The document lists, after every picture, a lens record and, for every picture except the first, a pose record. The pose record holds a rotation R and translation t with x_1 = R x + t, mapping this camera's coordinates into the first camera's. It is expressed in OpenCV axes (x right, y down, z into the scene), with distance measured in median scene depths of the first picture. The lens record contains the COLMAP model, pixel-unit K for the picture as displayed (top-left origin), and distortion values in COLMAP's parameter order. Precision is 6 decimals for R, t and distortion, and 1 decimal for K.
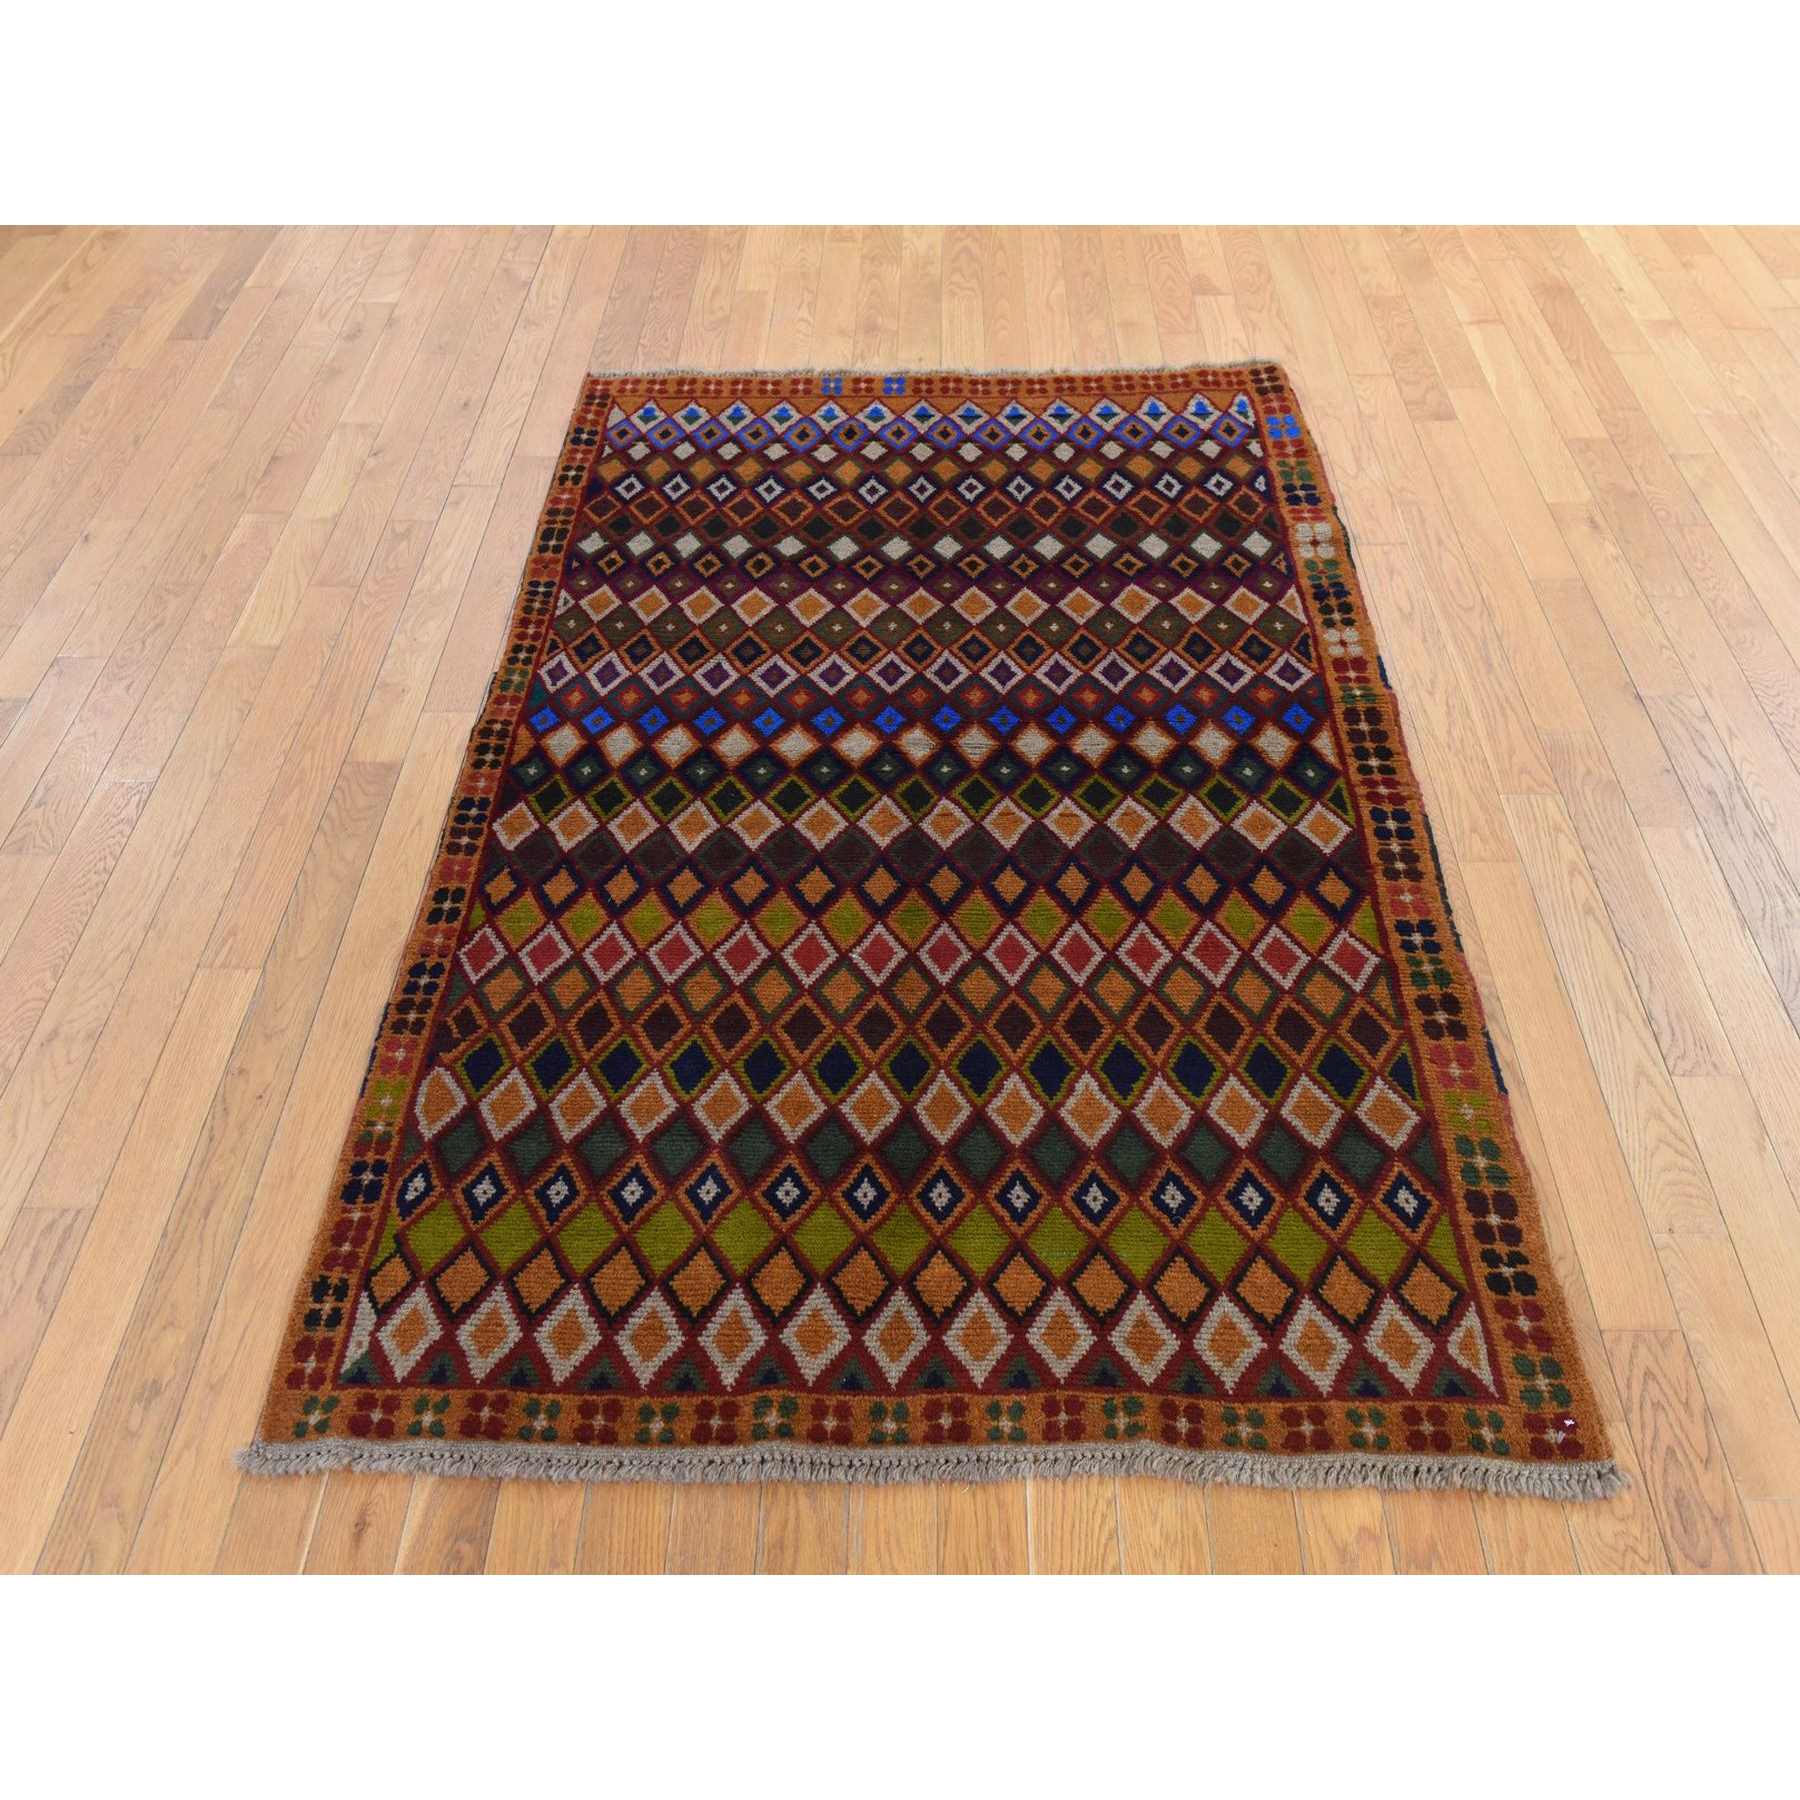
lens RADIAL K [[1909.5, 0, 900.0], [0, 1909.5, 900.0], [0, 0, 1]] dist [-0.007377, 0.001915]
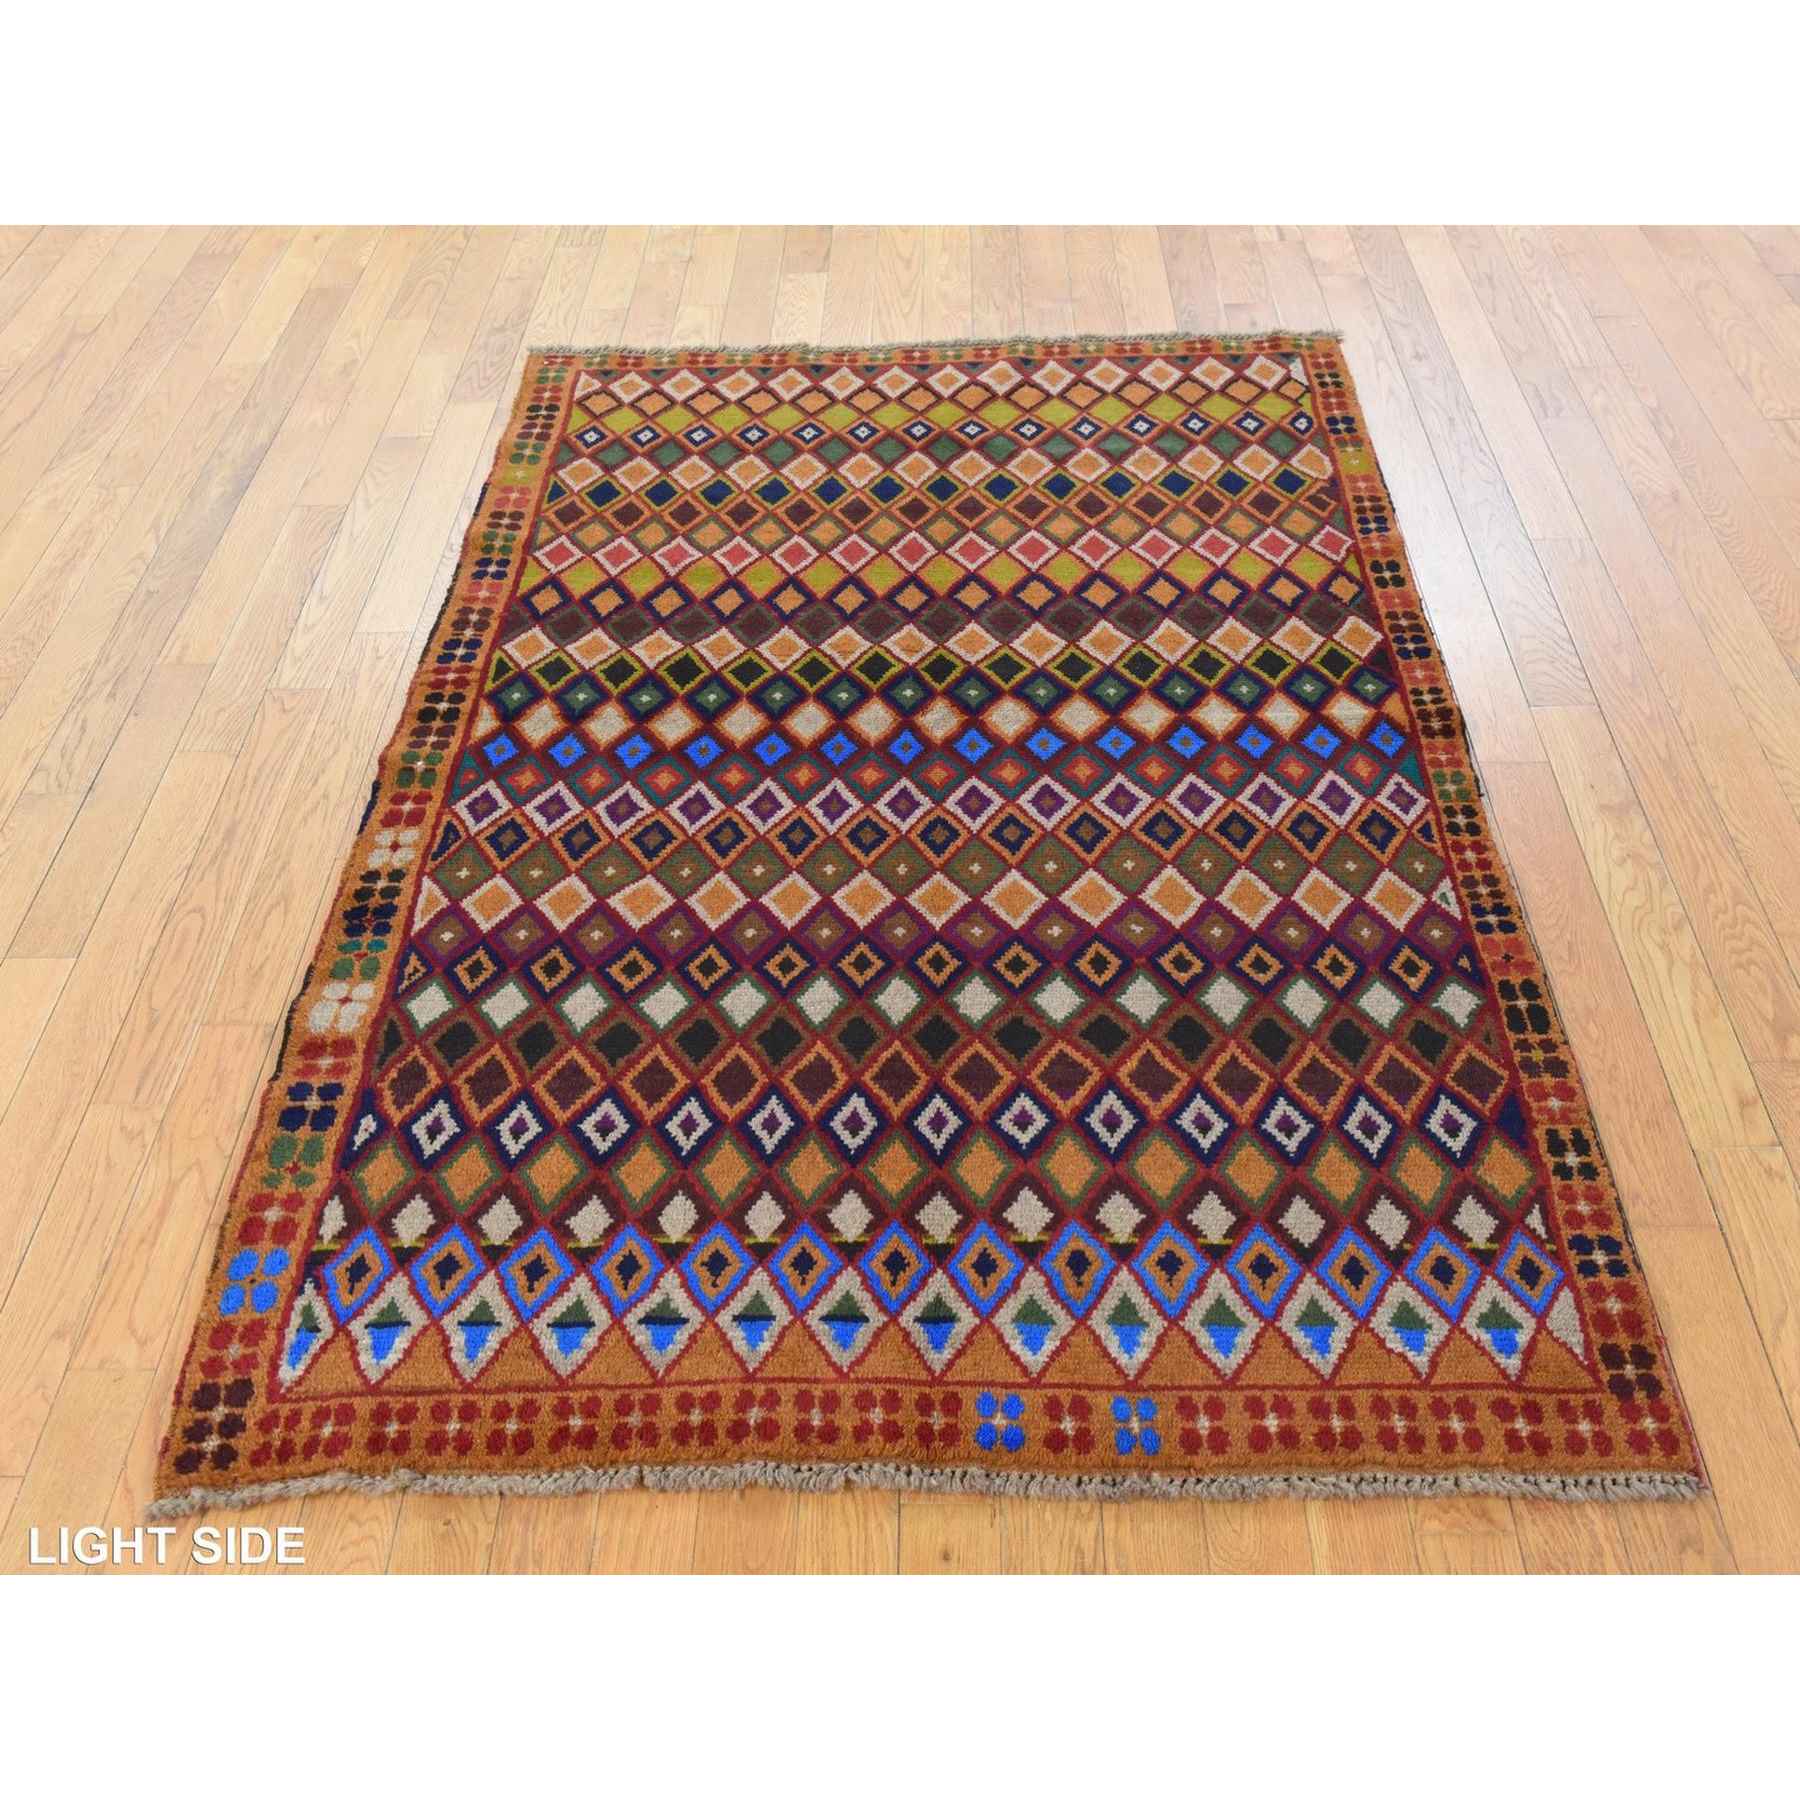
lens RADIAL K [[1909.5, 0, 900.0], [0, 1909.5, 900.0], [0, 0, 1]] dist [-0.007377, 0.001915]
pose [[-0.998292, 0.044441, 0.037926, -0.002177], [0.042265, 0.101145, 0.993974, -0.887699], [0.040338, 0.993879, -0.102850, 1.098015]]
